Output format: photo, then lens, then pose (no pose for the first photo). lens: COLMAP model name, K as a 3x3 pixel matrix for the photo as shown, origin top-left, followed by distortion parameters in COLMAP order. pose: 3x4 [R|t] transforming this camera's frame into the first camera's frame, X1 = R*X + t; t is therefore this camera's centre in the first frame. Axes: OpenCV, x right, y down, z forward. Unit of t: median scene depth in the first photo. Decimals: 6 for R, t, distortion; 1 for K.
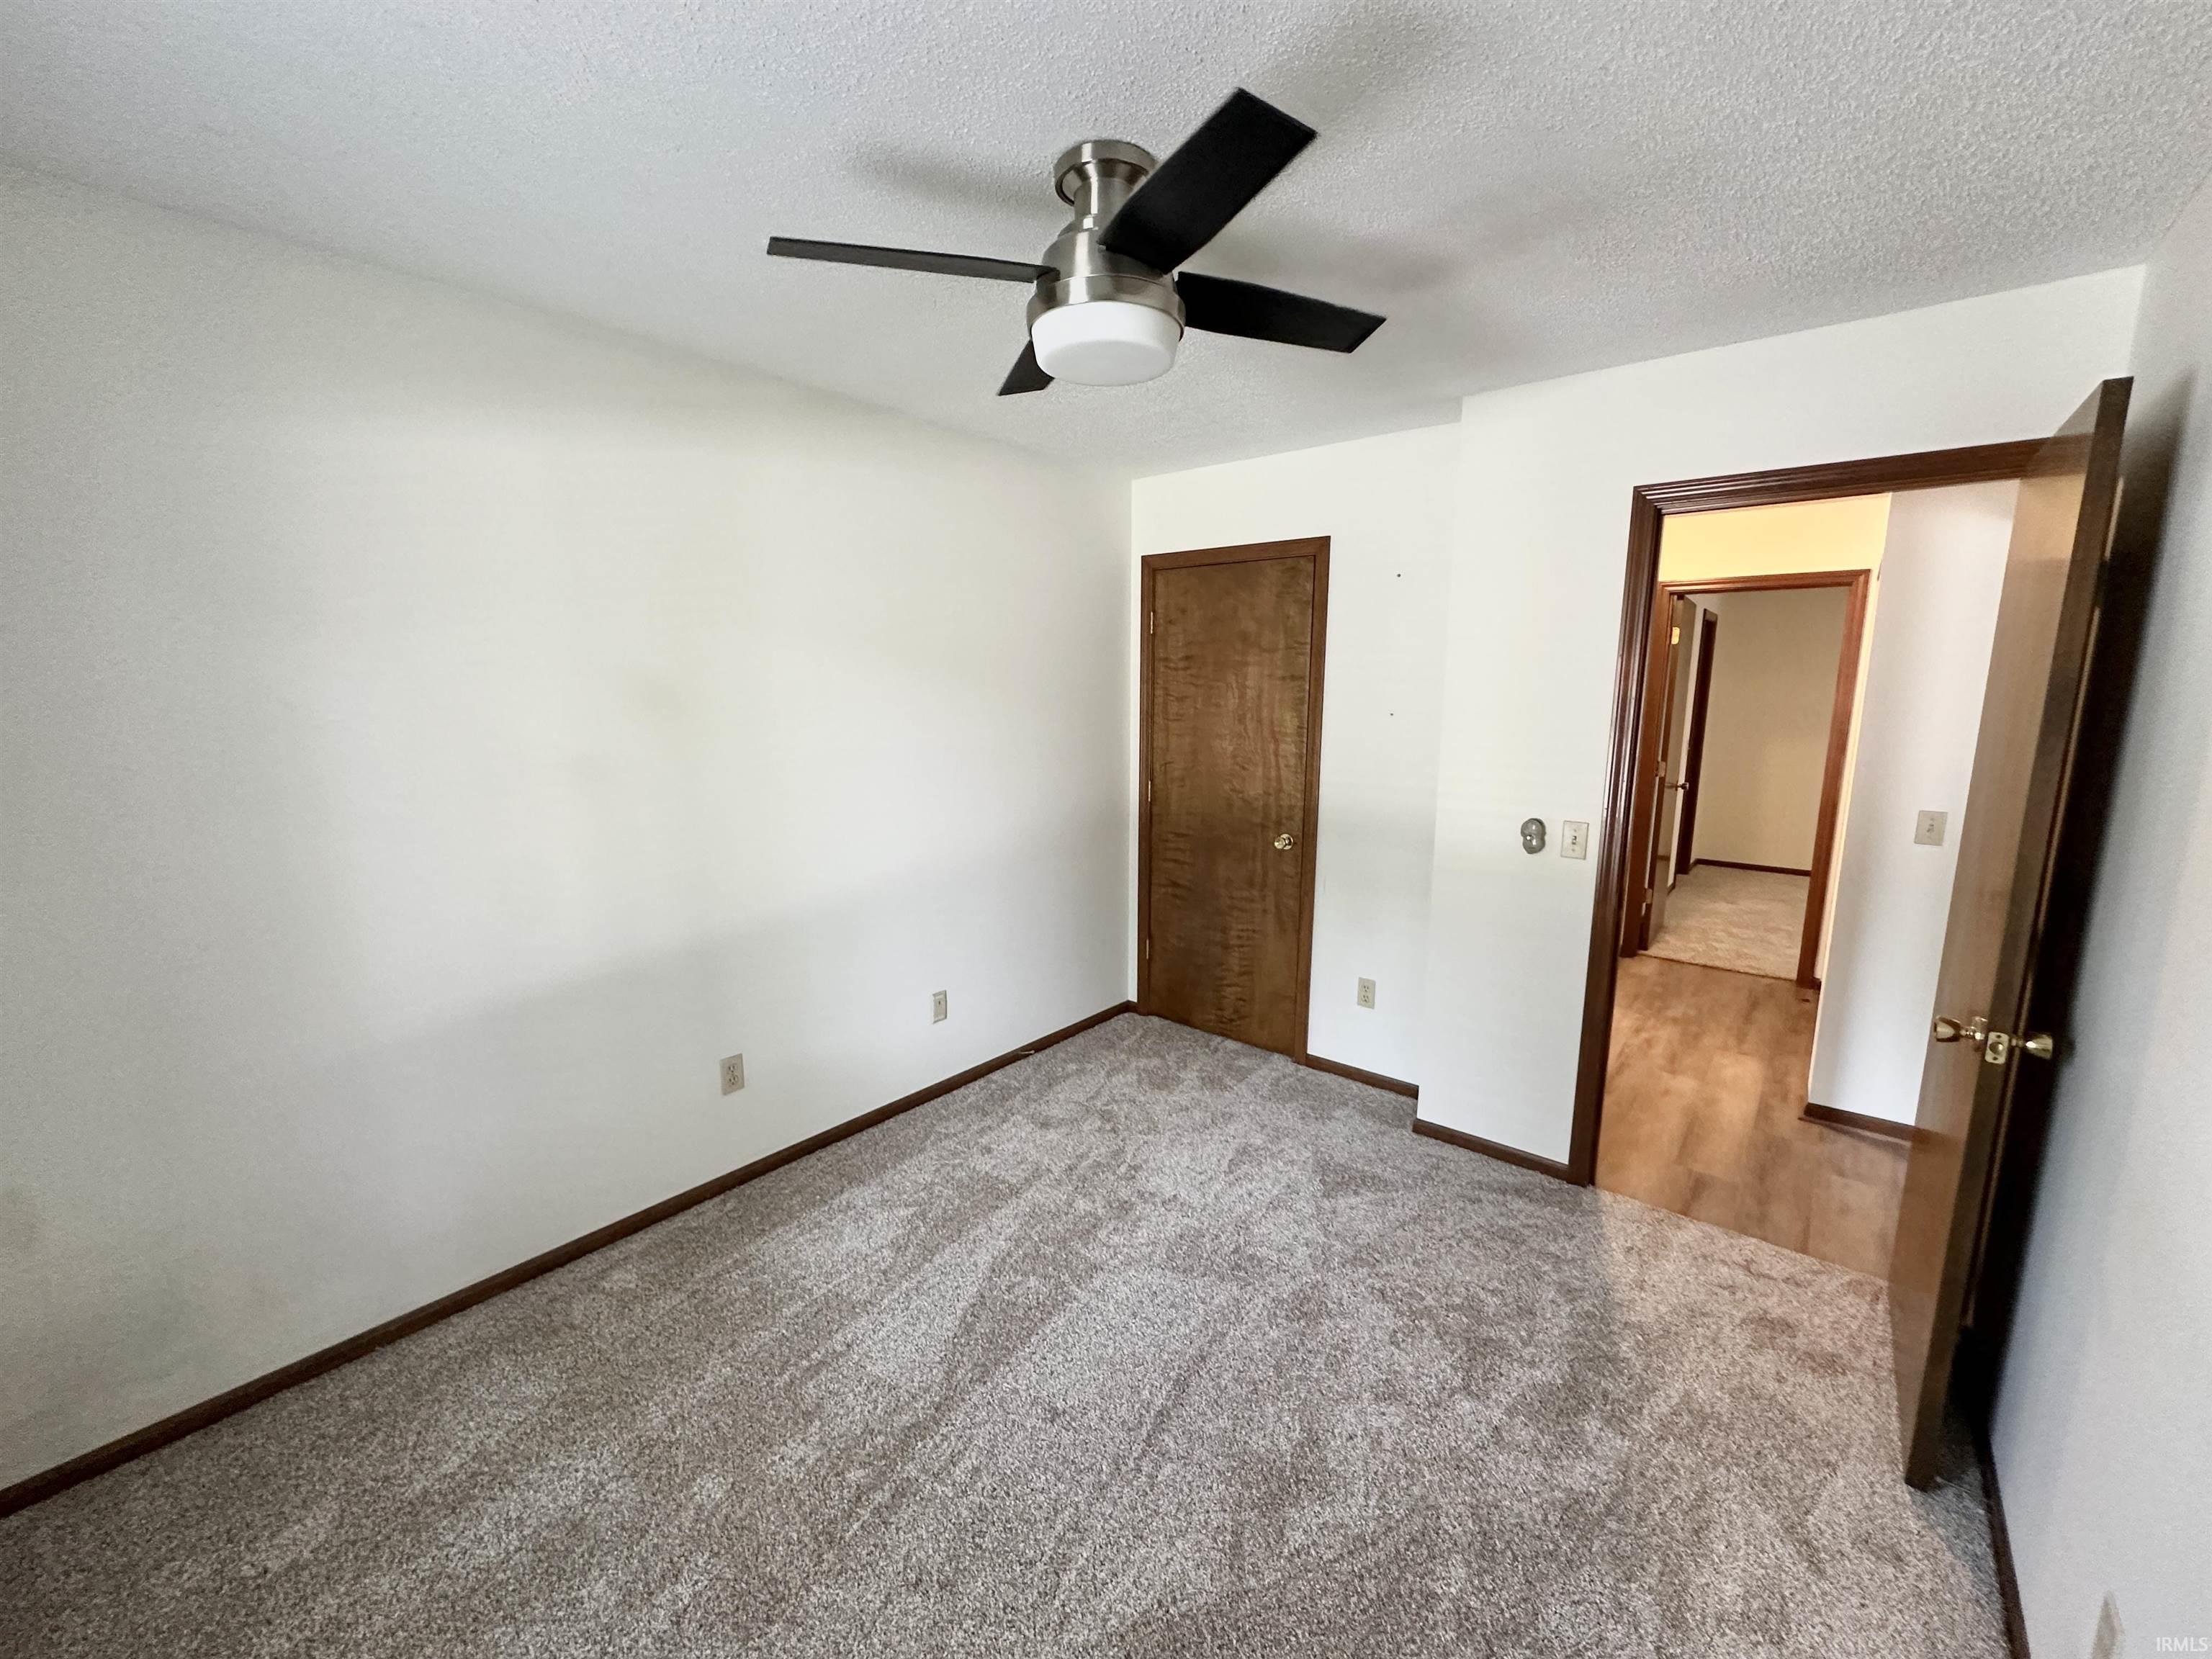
lens RADIAL K [[883.6, 0, 1107.1], [0, 883.6, 828.5], [0, 0, 1]] dist [-0.004042, 0.001149]
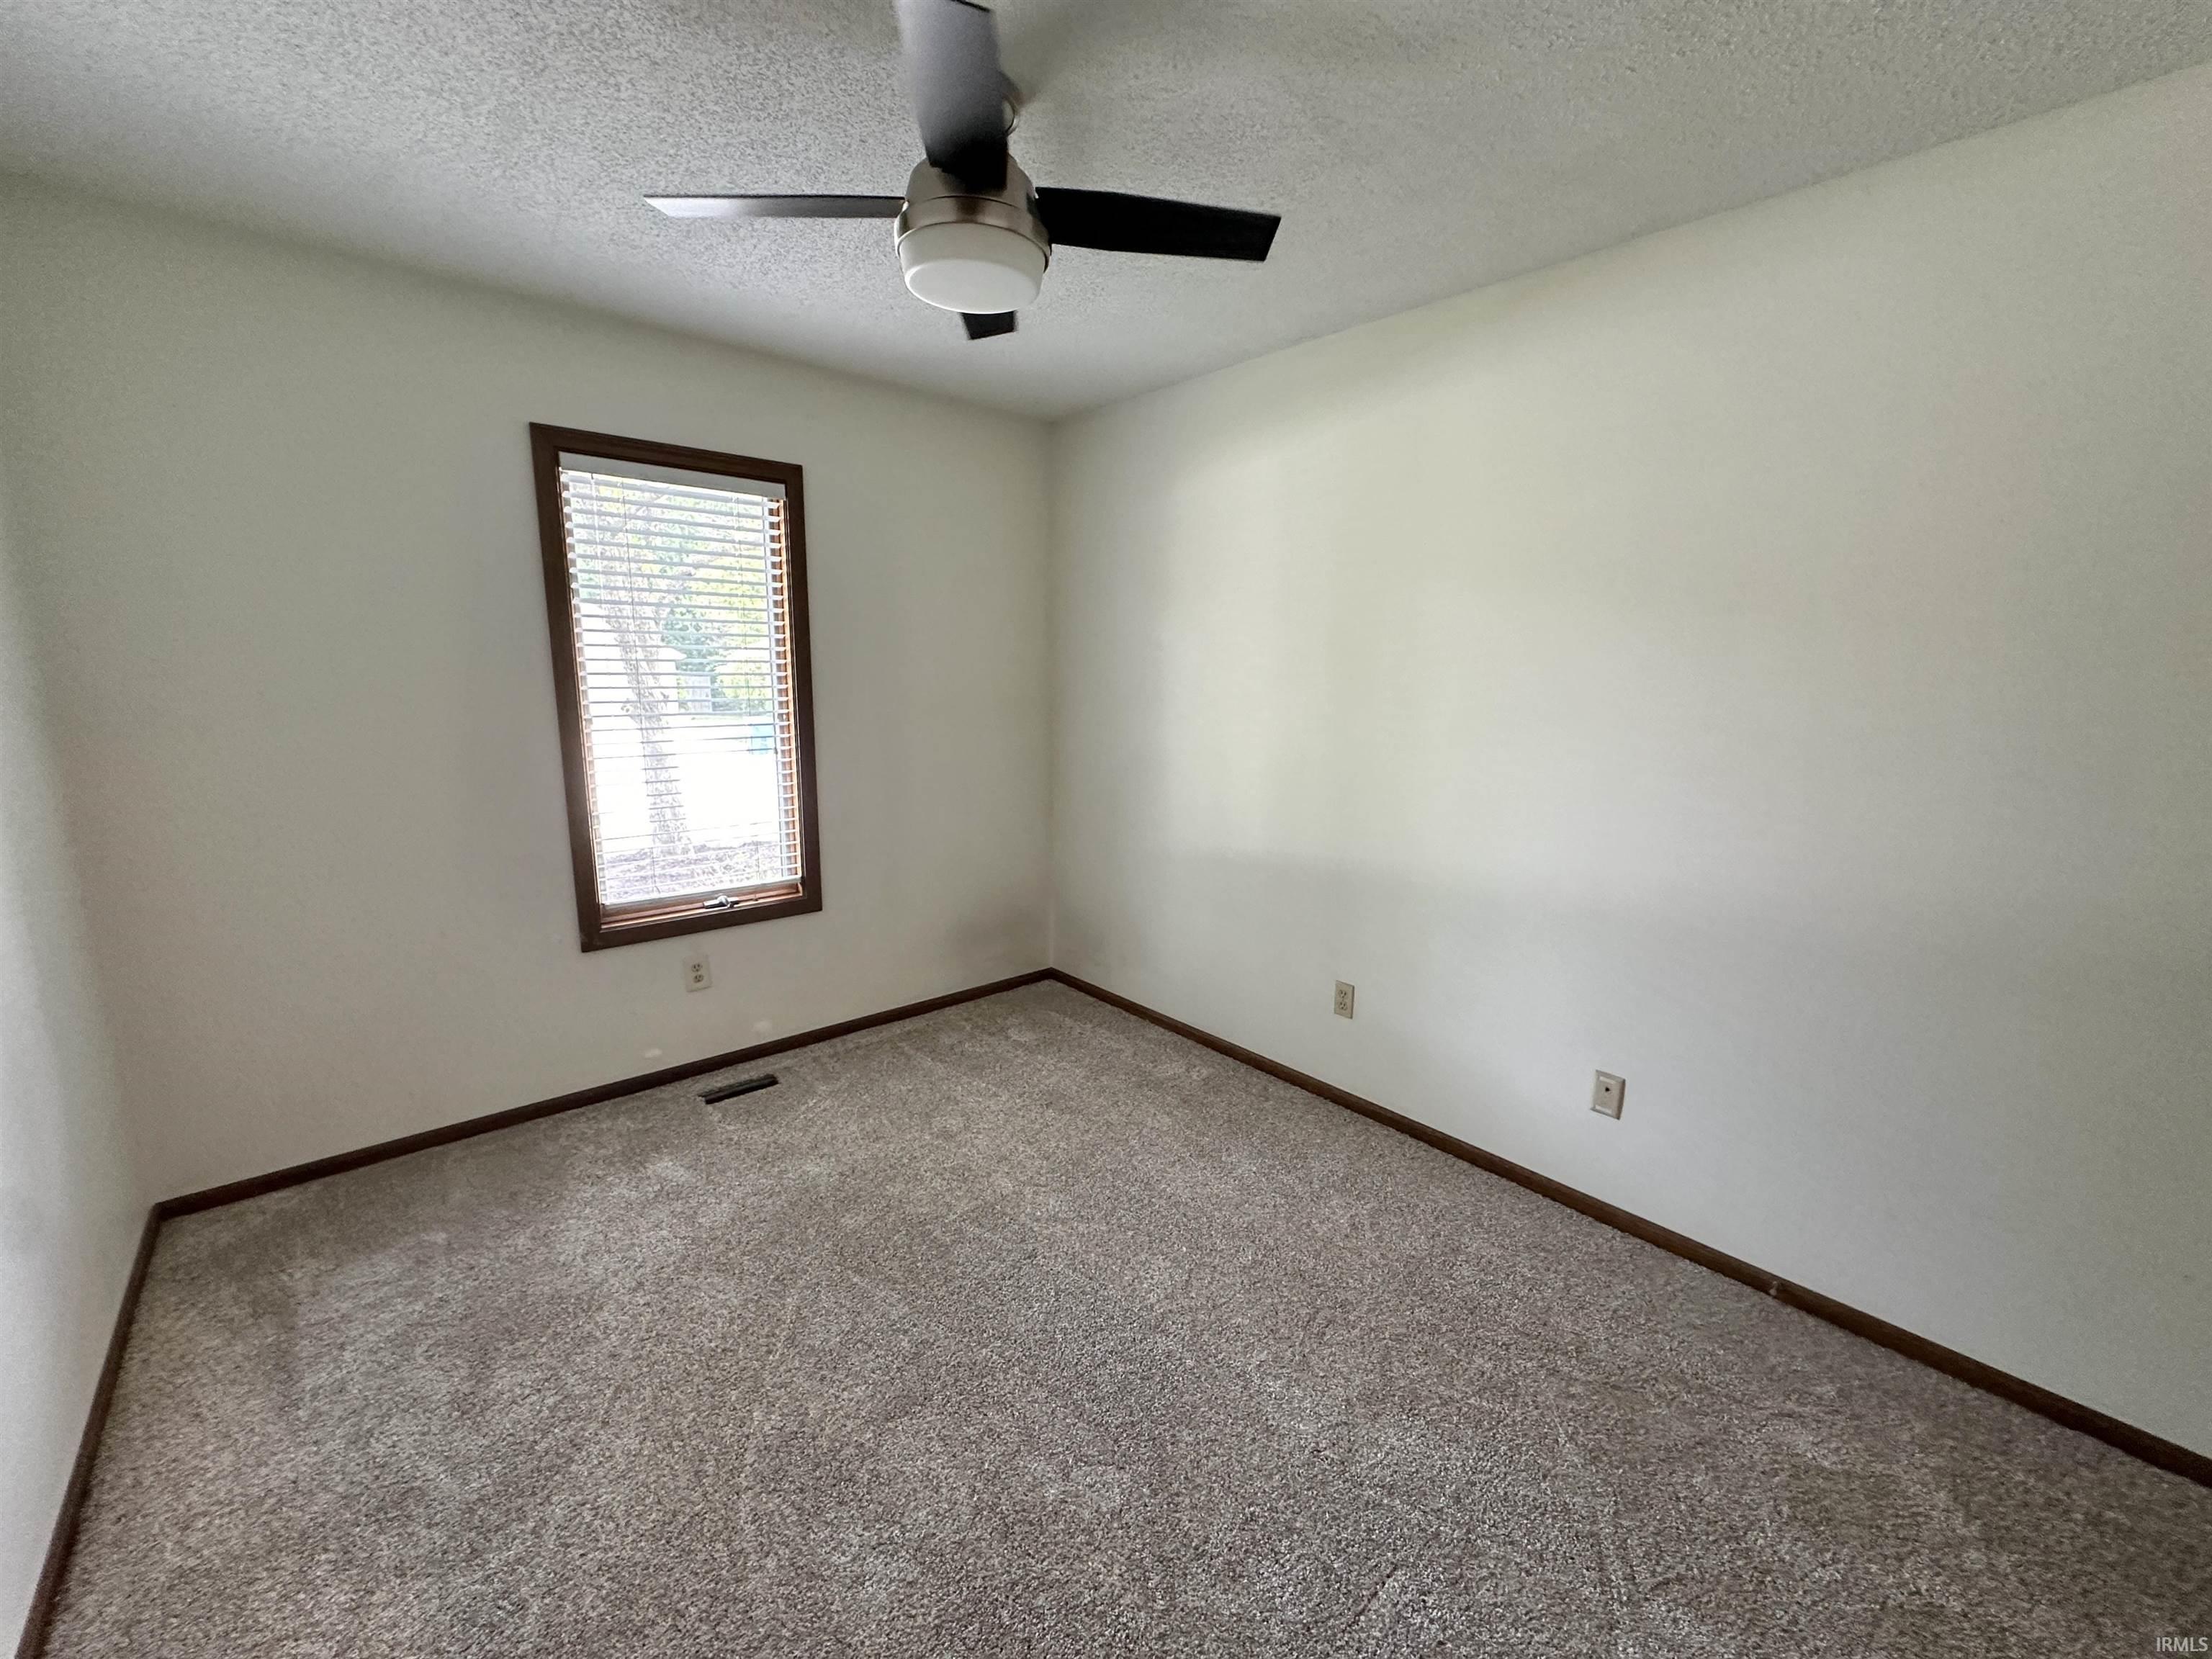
lens RADIAL K [[883.6, 0, 1107.1], [0, 883.6, 828.5], [0, 0, 1]] dist [-0.004042, 0.001149]
pose [[-0.146247, 0.182100, -0.972343, 0.745649], [-0.173495, 0.962955, 0.206437, -0.109841], [0.973915, 0.198888, -0.109236, 0.966194]]
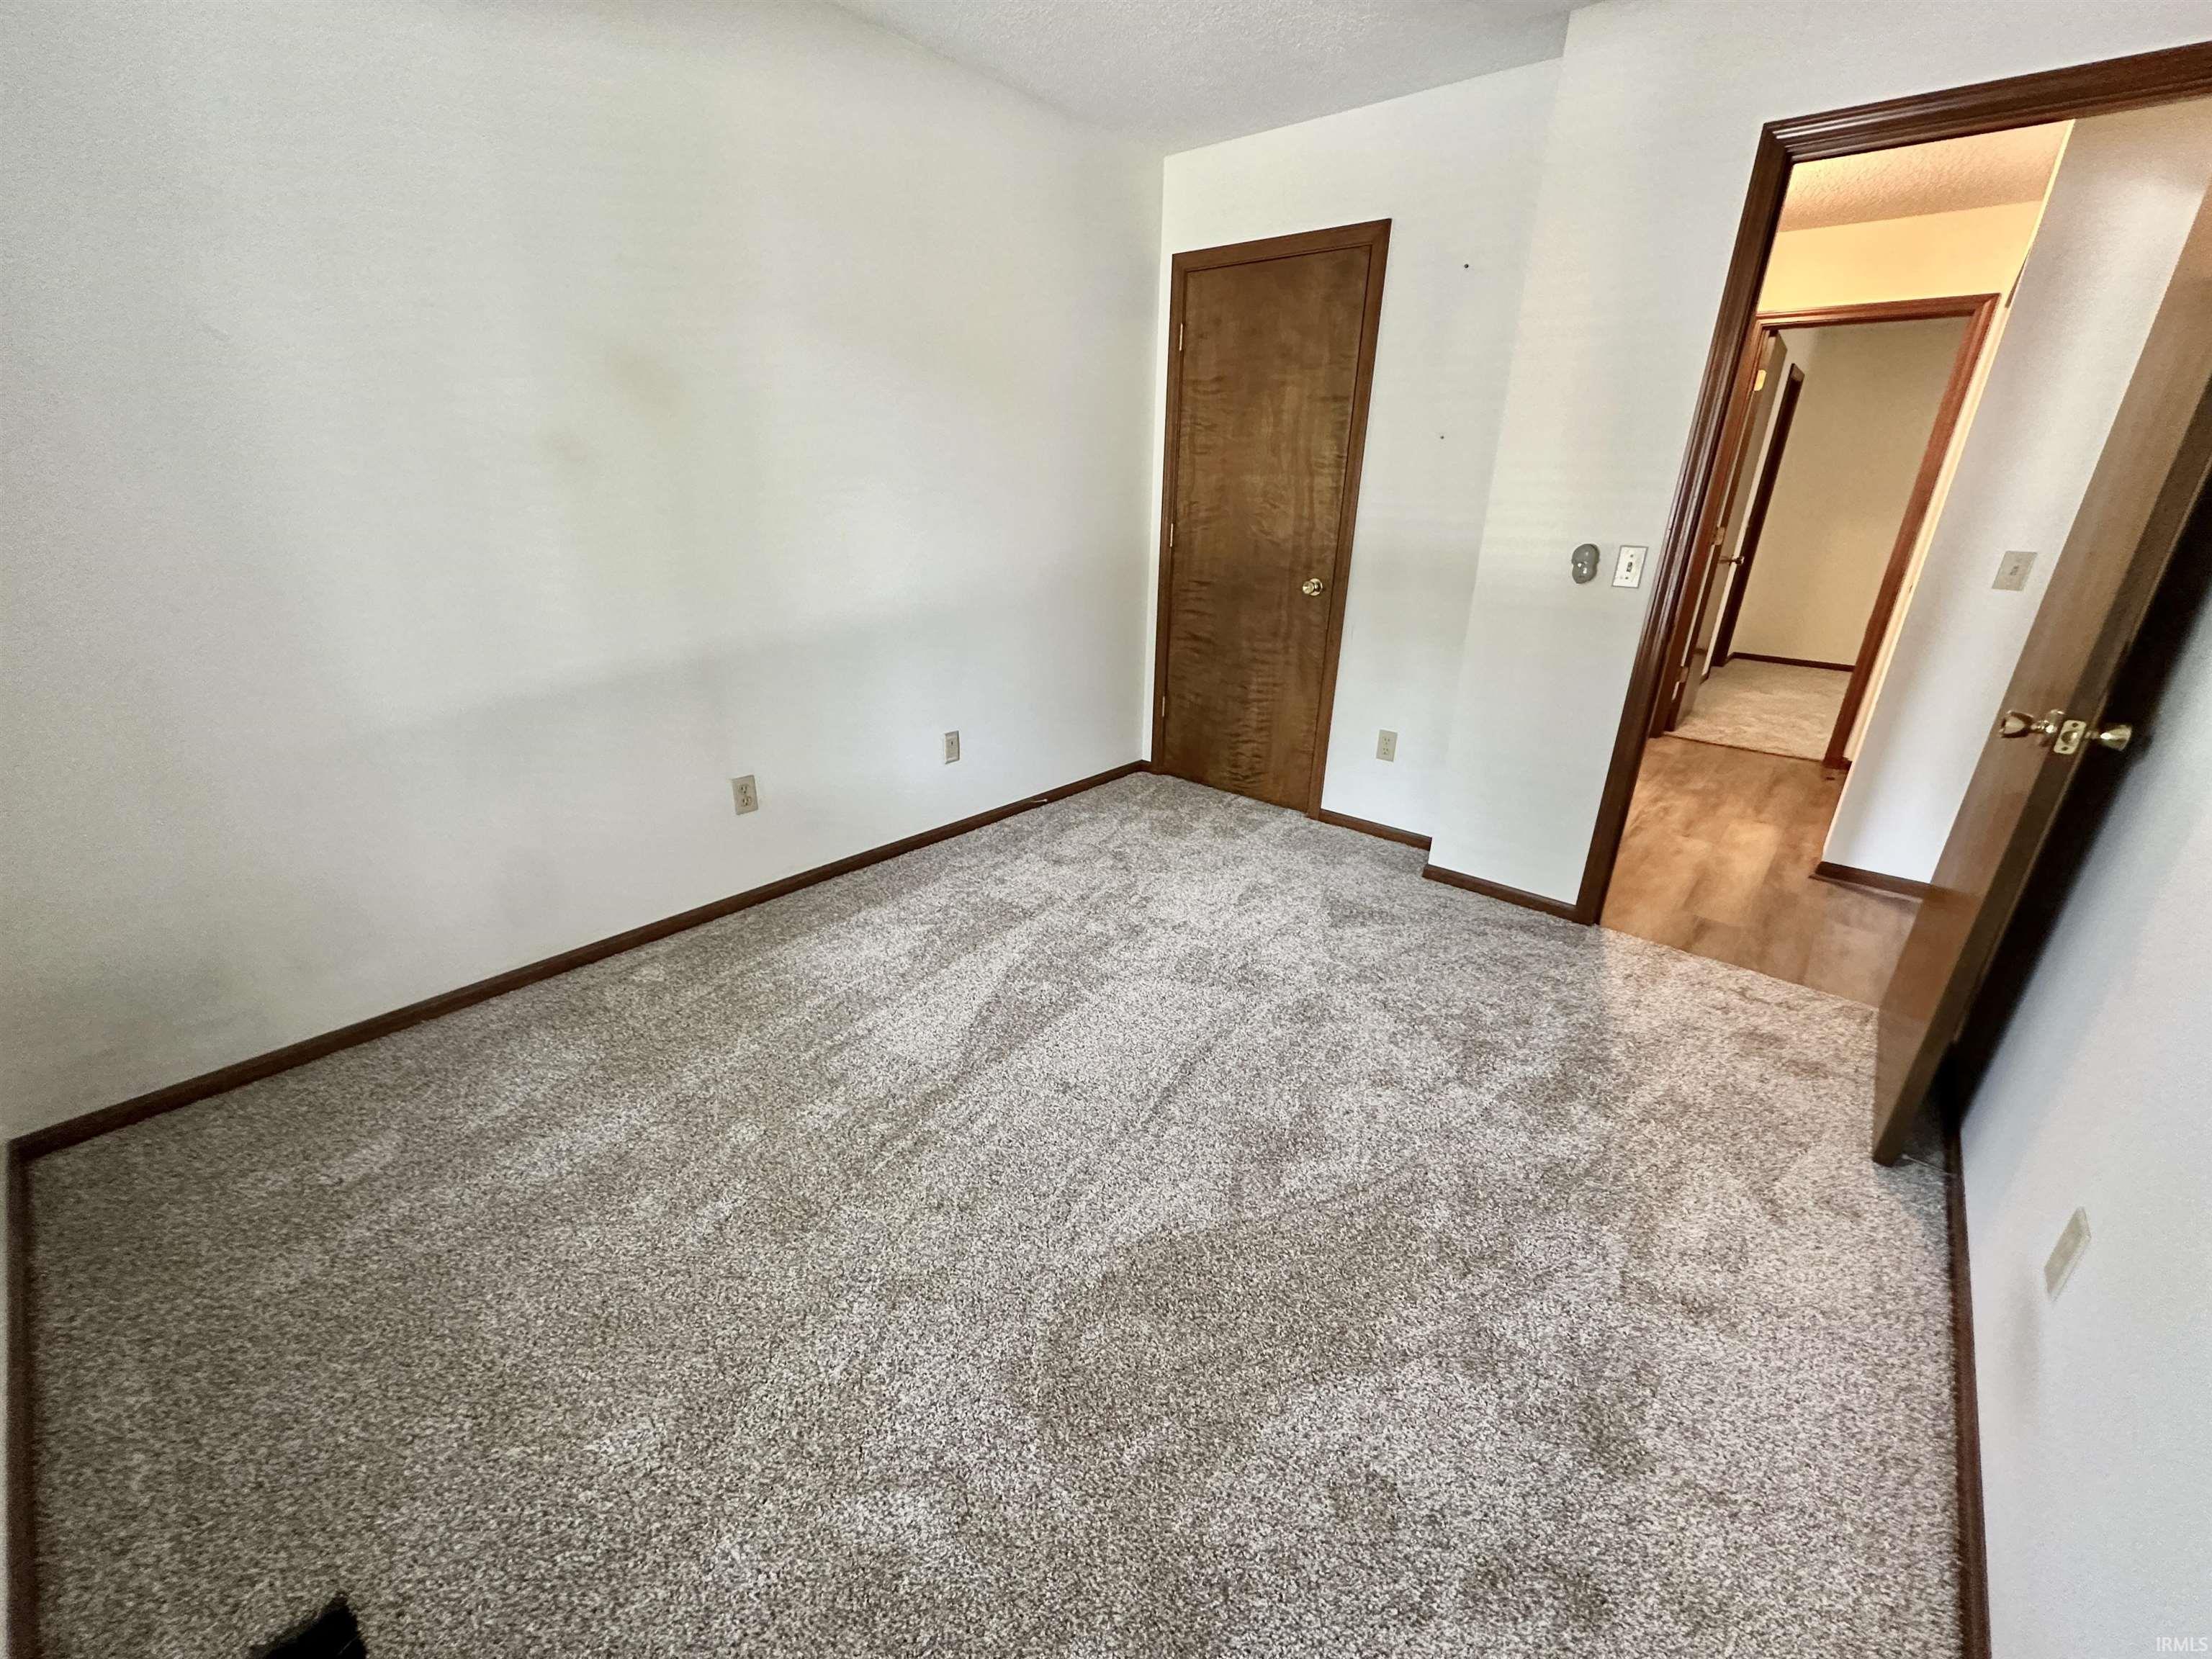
lens RADIAL K [[883.6, 0, 1107.1], [0, 883.6, 828.5], [0, 0, 1]] dist [-0.004042, 0.001149]
pose [[0.999674, 0.023507, -0.009965, -0.006712], [-0.020886, 0.977391, 0.210408, 0.118515], [0.014686, -0.210131, 0.977563, 0.029427]]
